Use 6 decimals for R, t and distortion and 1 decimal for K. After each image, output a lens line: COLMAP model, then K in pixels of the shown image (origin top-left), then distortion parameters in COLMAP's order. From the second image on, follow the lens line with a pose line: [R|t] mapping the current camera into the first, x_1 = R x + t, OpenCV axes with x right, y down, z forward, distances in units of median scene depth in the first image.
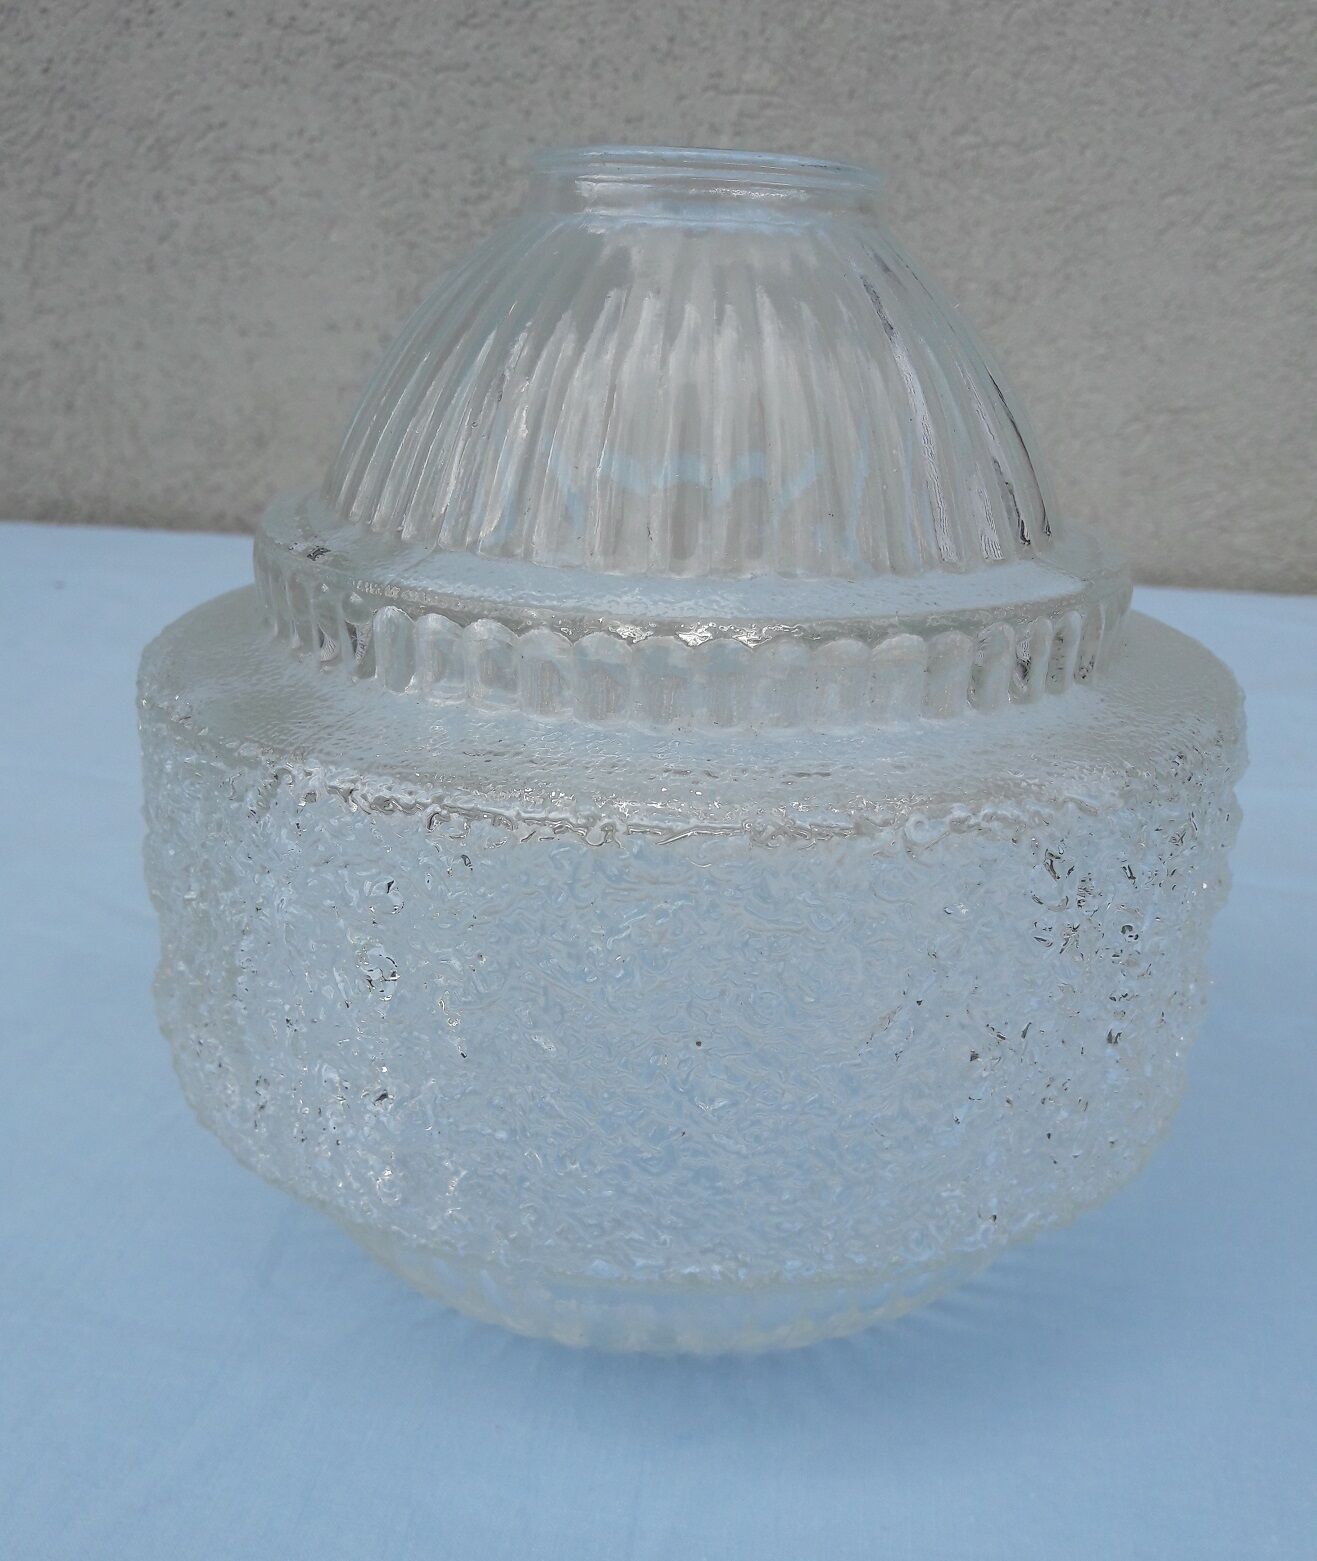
lens RADIAL K [[1444.4, 0, 647.8], [0, 1444.4, 784.7], [0, 0, 1]] dist [-0.031354, -0.002510]
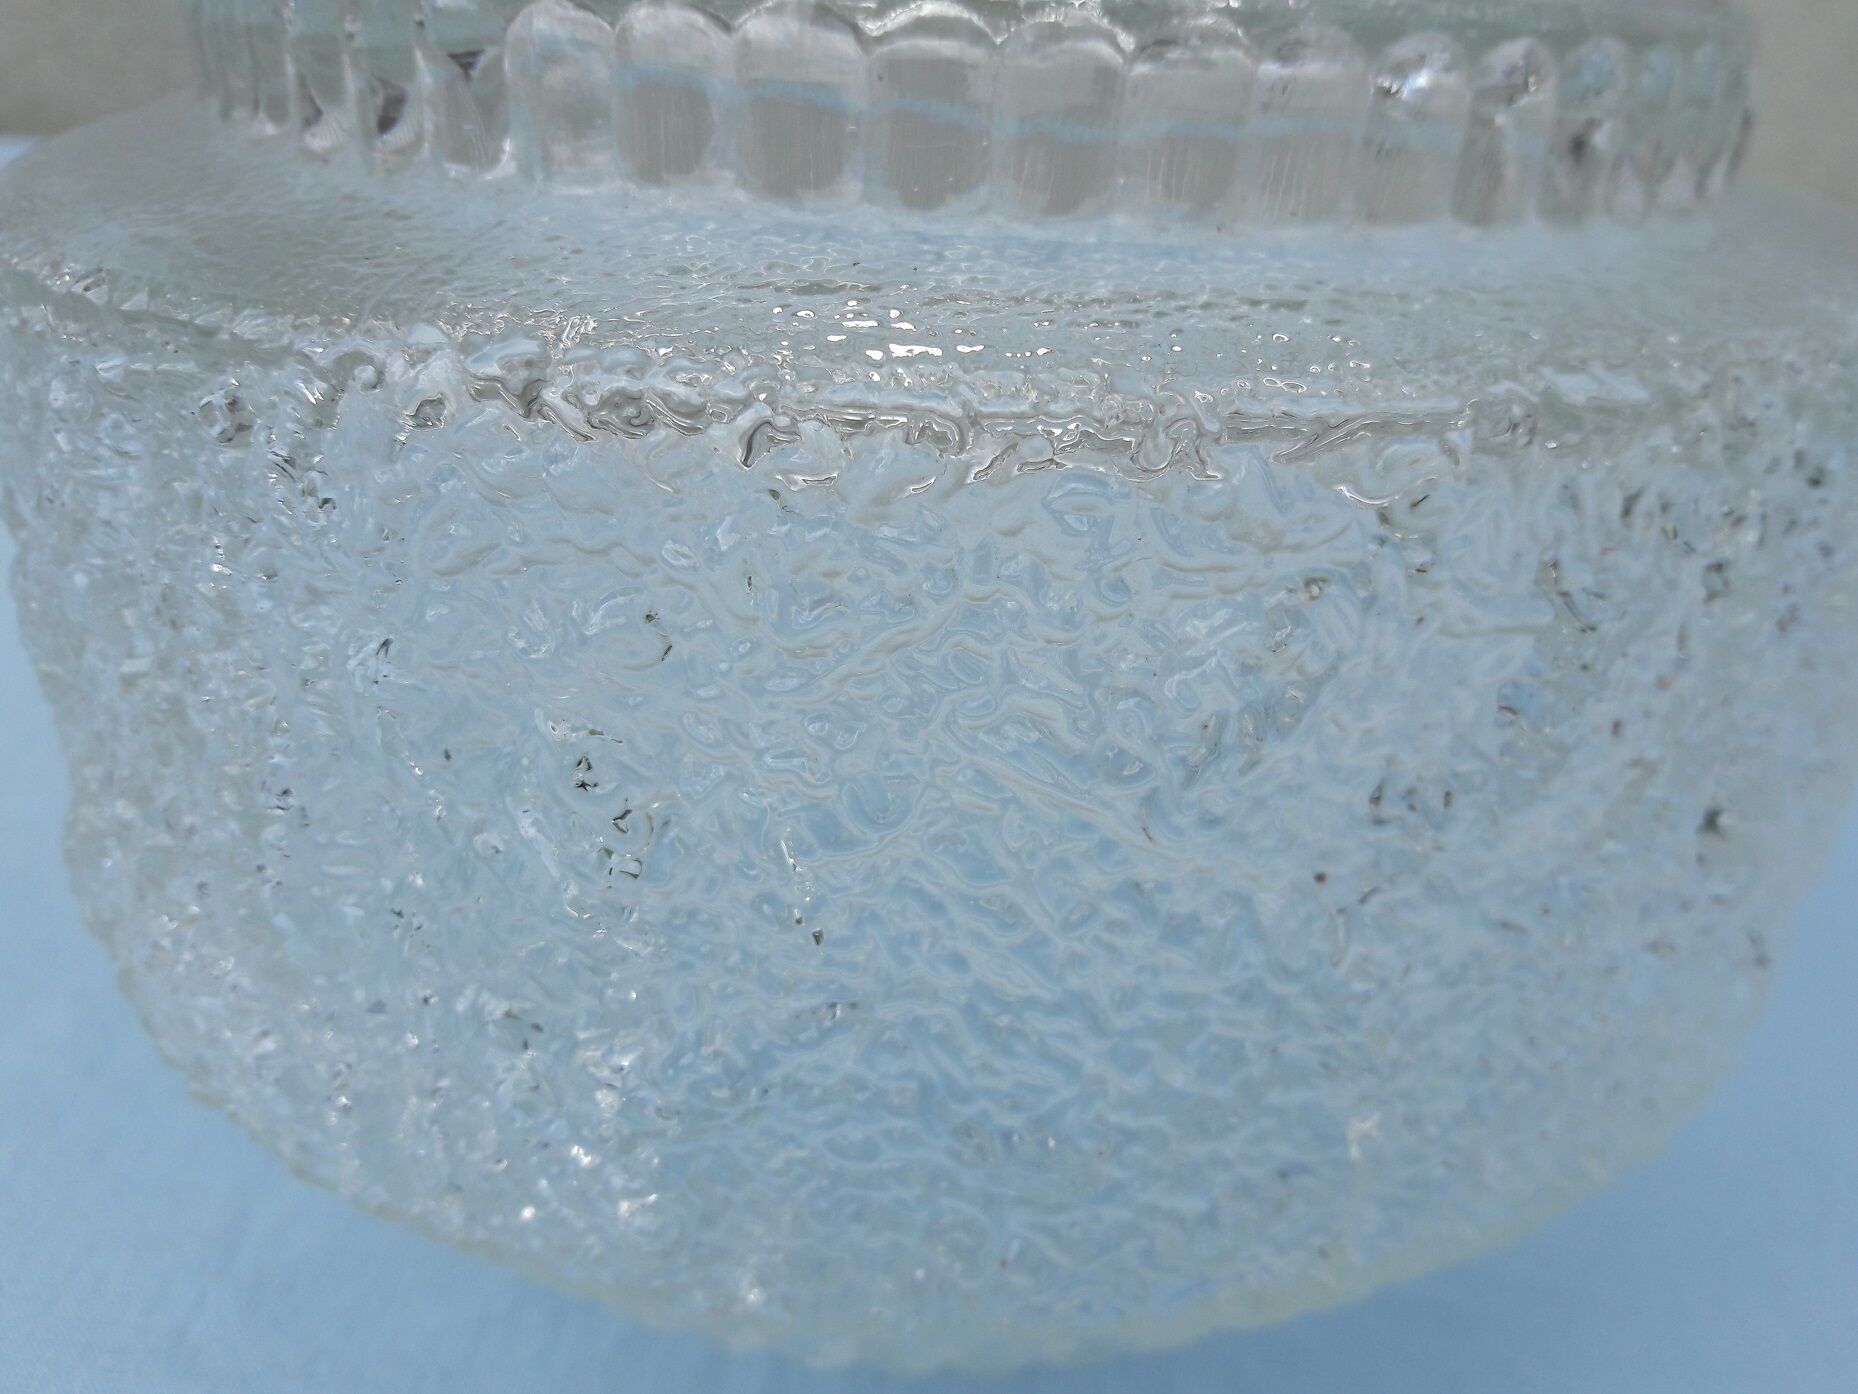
lens RADIAL K [[1540.1, 0, 928.1], [0, 1540.1, 680.9], [0, 0, 1]] dist [-0.077995, -0.021446]
pose [[0.971247, -0.084682, 0.222505, -0.182661], [0.058530, 0.990850, 0.121615, 0.038133], [-0.230767, -0.105095, 0.967317, 0.481683]]
